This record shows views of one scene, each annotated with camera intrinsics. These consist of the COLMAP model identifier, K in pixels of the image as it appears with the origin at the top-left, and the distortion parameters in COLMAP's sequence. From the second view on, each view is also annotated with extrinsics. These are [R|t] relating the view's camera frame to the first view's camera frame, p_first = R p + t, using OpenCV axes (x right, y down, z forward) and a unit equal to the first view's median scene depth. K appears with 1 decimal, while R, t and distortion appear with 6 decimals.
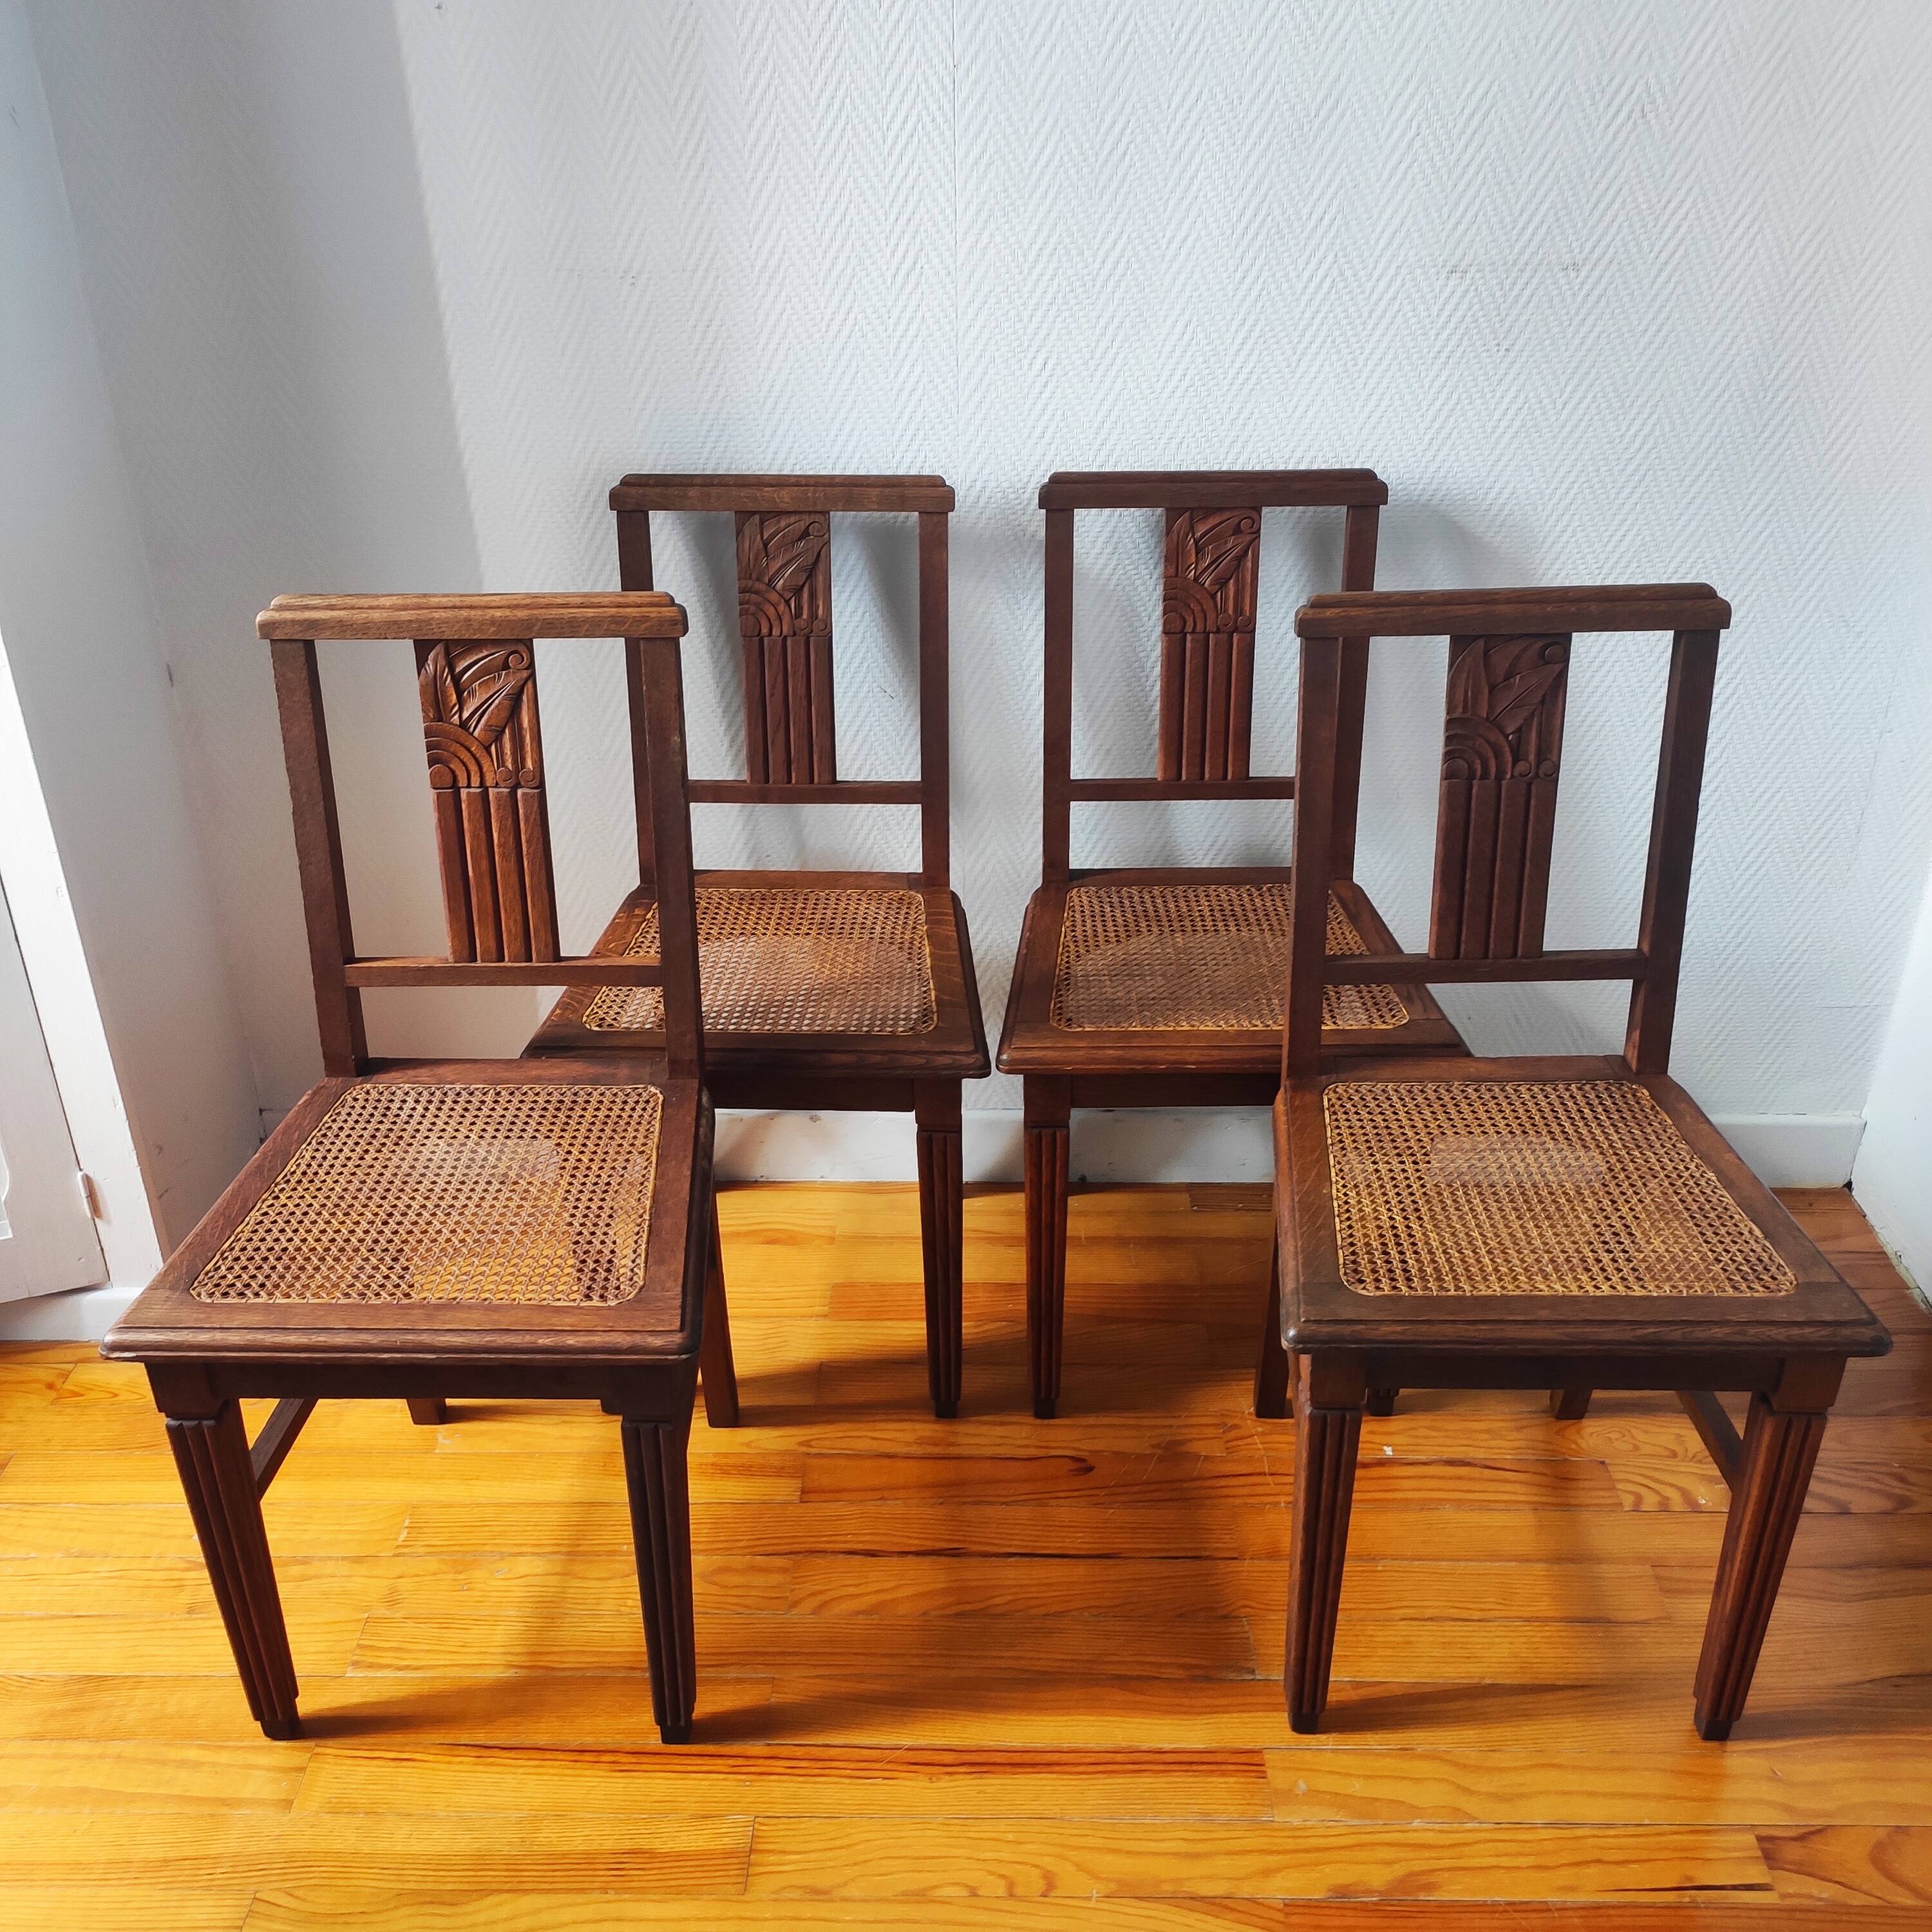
lens RADIAL K [[1866.7, 0, 984.3], [0, 1866.7, 928.0], [0, 0, 1]] dist [0.073332, -0.058803]
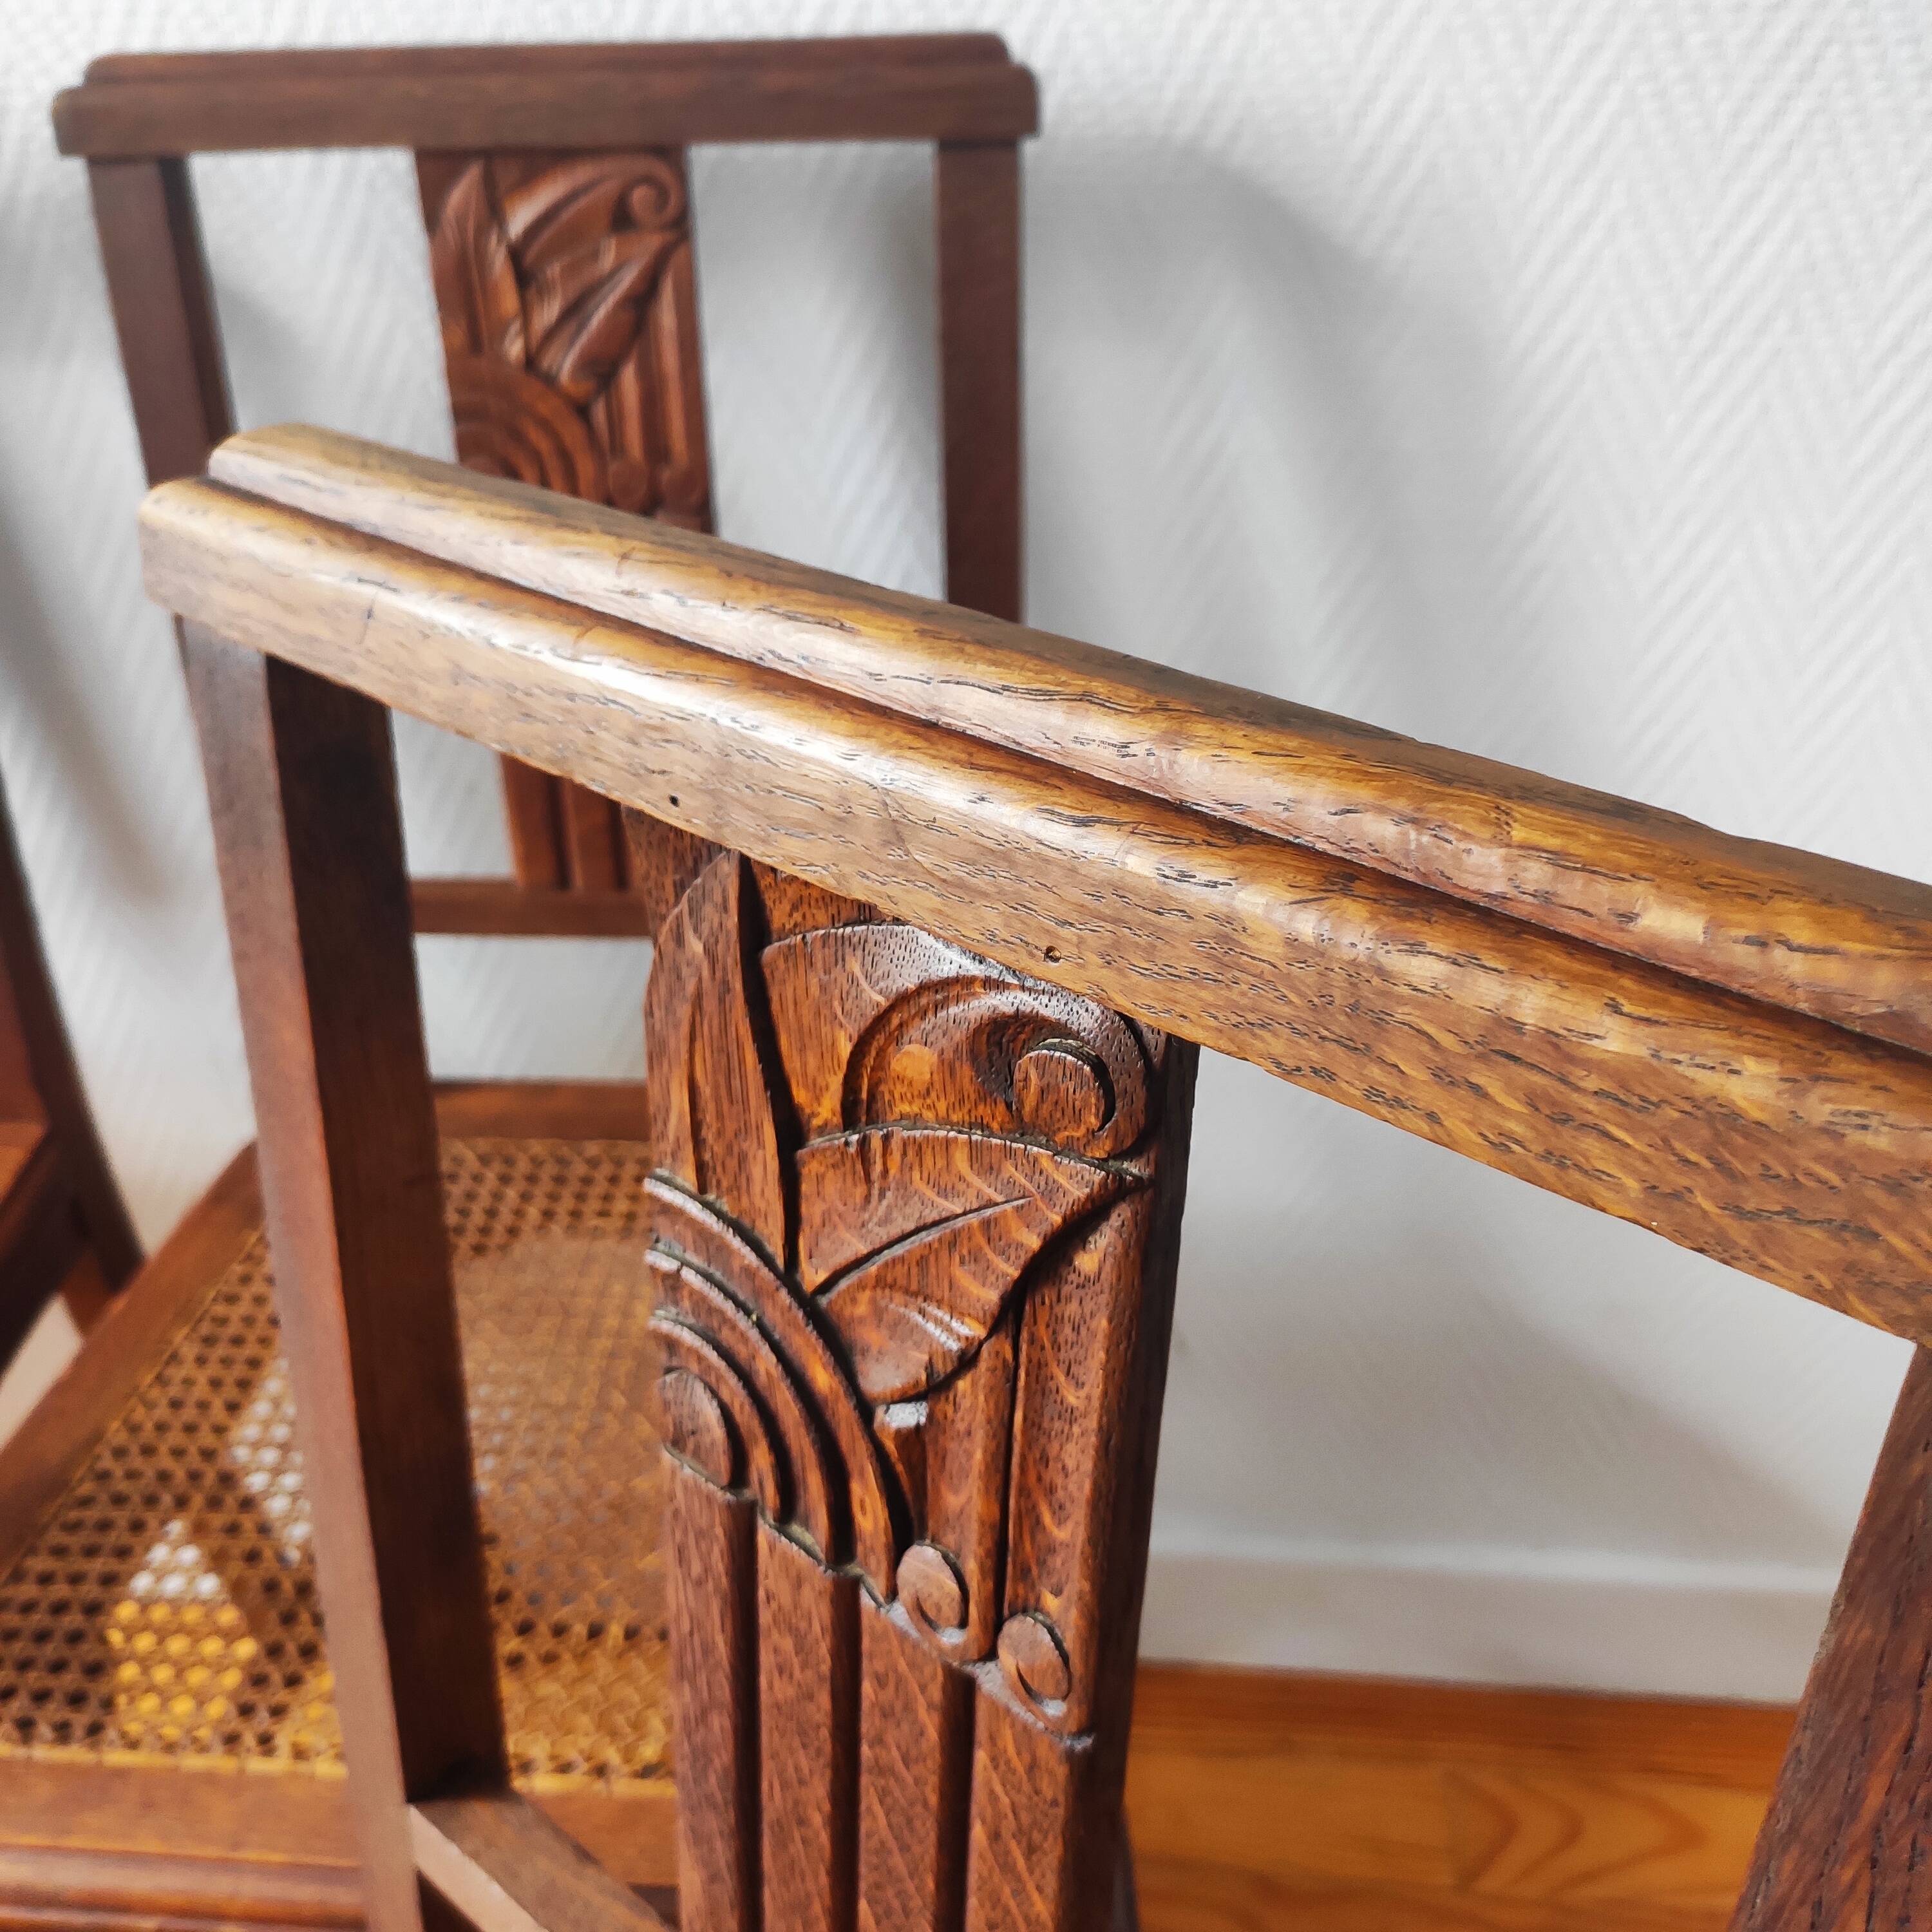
lens RADIAL K [[1971.6, 0, 987.8], [0, 1971.6, 965.0], [0, 0, 1]] dist [0.108103, -0.183085]
pose [[0.995915, 0.027422, -0.086034, 0.247778], [-0.018008, 0.993950, 0.108350, -0.118752], [0.088485, -0.106358, 0.990383, 0.640495]]
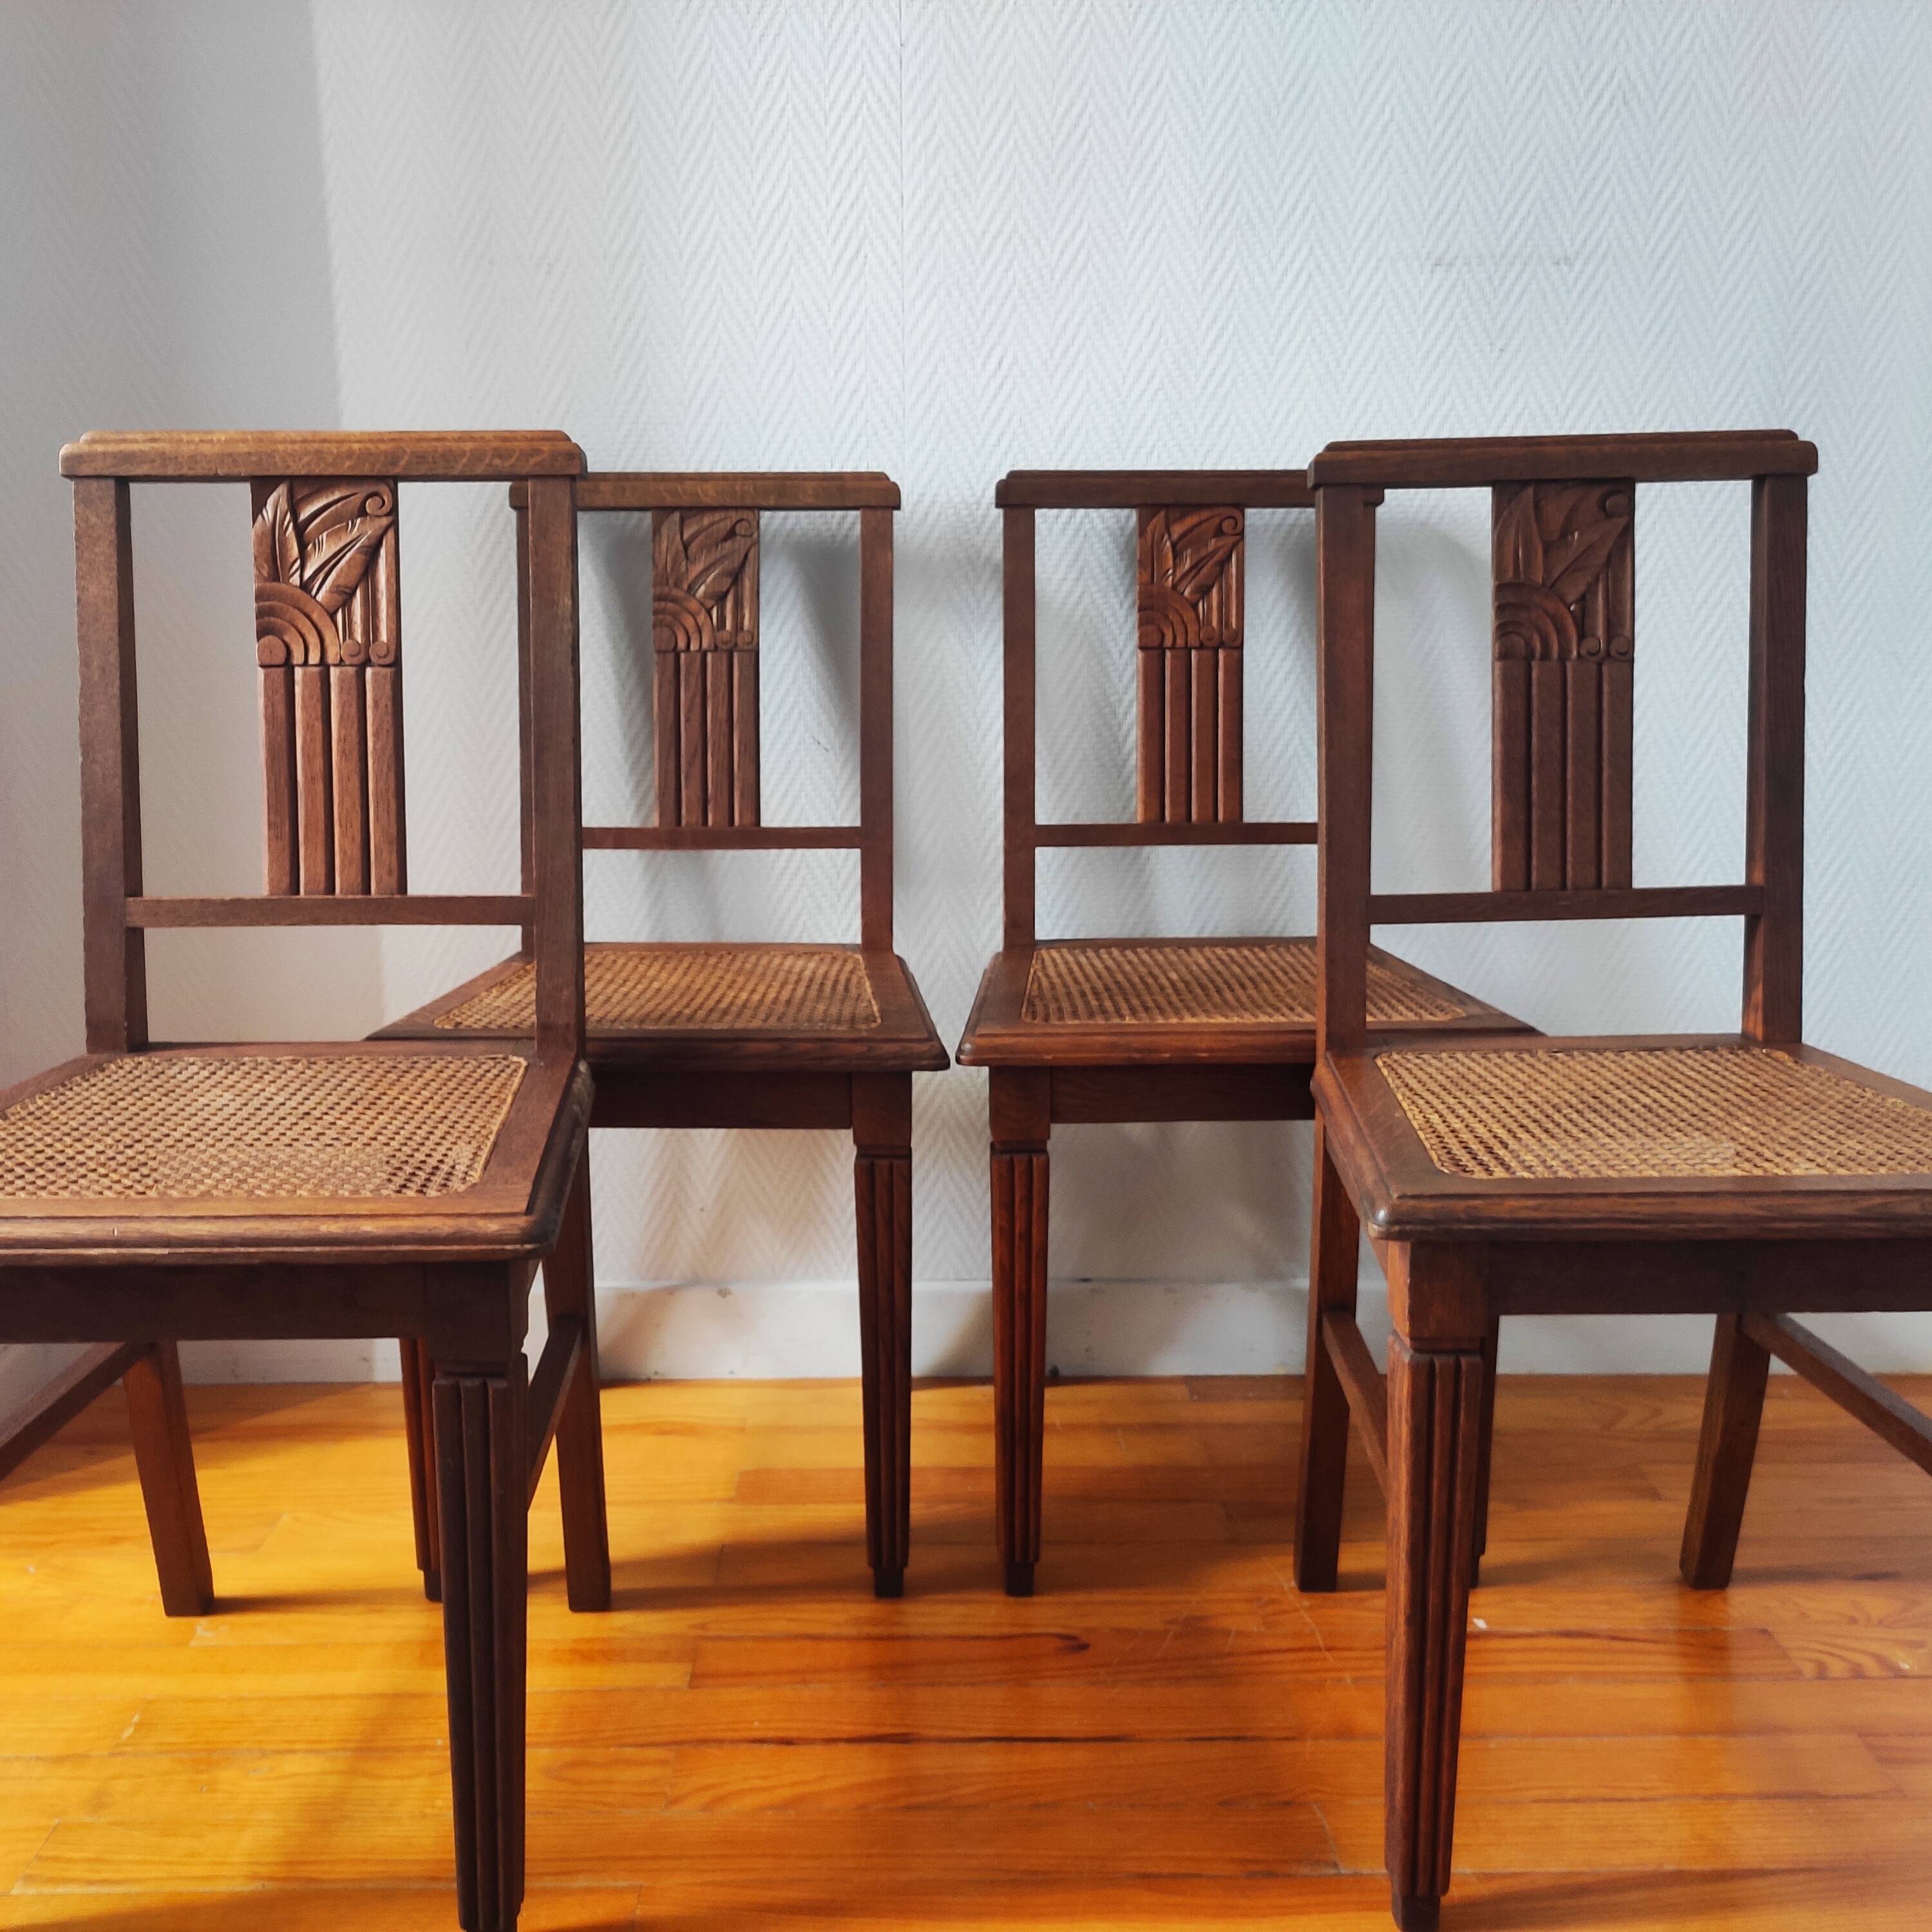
lens RADIAL K [[1875.8, 0, 968.4], [0, 1875.8, 930.0], [0, 0, 1]] dist [0.079663, -0.091207]
pose [[0.999520, -0.001512, 0.030945, -0.012110], [0.010319, 0.958026, -0.286494, 0.232033], [-0.029213, 0.286676, 0.957582, 0.206723]]
